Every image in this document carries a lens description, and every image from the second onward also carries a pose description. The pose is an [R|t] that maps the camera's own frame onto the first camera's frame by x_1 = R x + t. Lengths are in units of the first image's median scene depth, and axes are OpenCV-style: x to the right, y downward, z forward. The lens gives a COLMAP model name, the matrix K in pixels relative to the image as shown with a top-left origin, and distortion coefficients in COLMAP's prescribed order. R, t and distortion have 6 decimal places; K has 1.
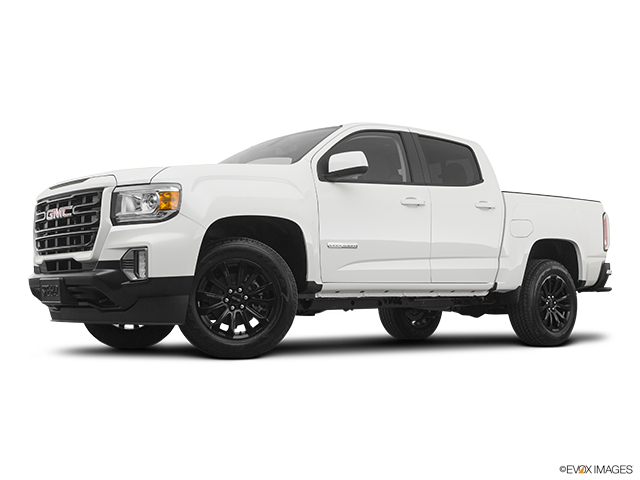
lens RADIAL K [[815.0, 0, 315.8], [0, 815.0, 242.8], [0, 0, 1]] dist [0.037609, 0.000000]
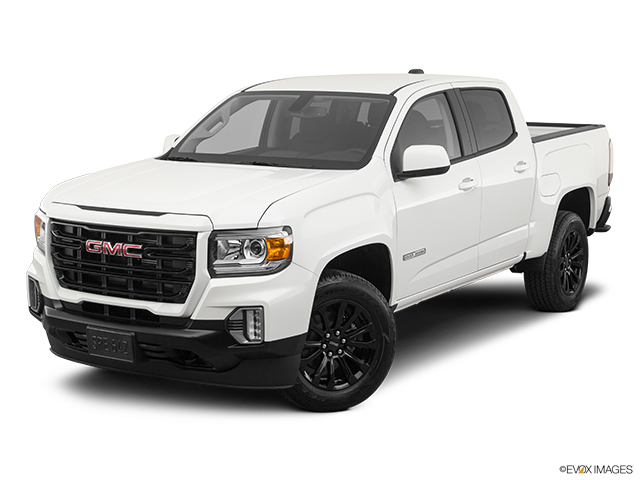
lens RADIAL K [[1261.4, 0, 316.6], [0, 1261.4, 240.2], [0, 0, 1]] dist [-0.064620, 0.000000]
pose [[0.954095, -0.046841, 0.295820, -0.469793], [-0.019445, 0.975923, 0.217246, -0.305752], [-0.298874, -0.213025, 0.930212, -0.203874]]
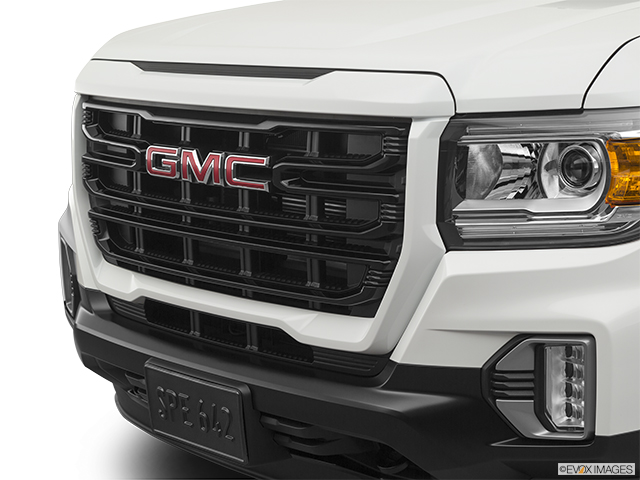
lens RADIAL K [[1399.0, 0, 320.7], [0, 1399.0, 237.0], [0, 0, 1]] dist [-0.069689, 0.000000]
pose [[0.997889, -0.029347, 0.057931, -0.289122], [0.014532, 0.970353, 0.241253, -0.133489], [-0.063293, -0.239902, 0.968732, 0.454855]]
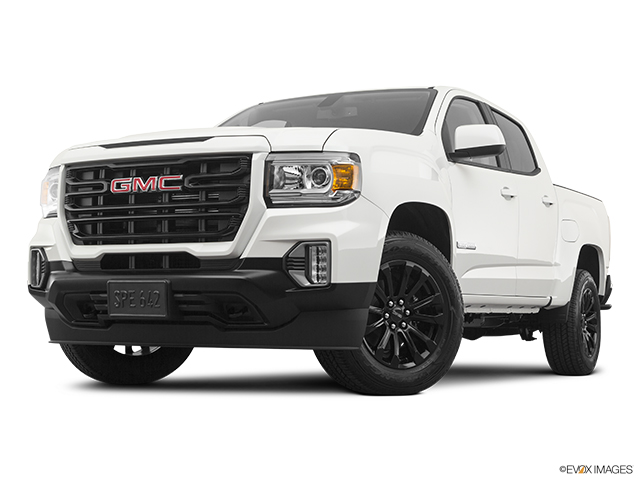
lens RADIAL K [[1125.5, 0, 320.6], [0, 1125.5, 236.3], [0, 0, 1]] dist [-0.050840, 0.000000]
pose [[0.922358, 0.036655, 0.384593, -0.515323], [-0.035280, 0.999321, -0.010631, 0.010614], [-0.384721, -0.003763, 0.923025, 0.079489]]
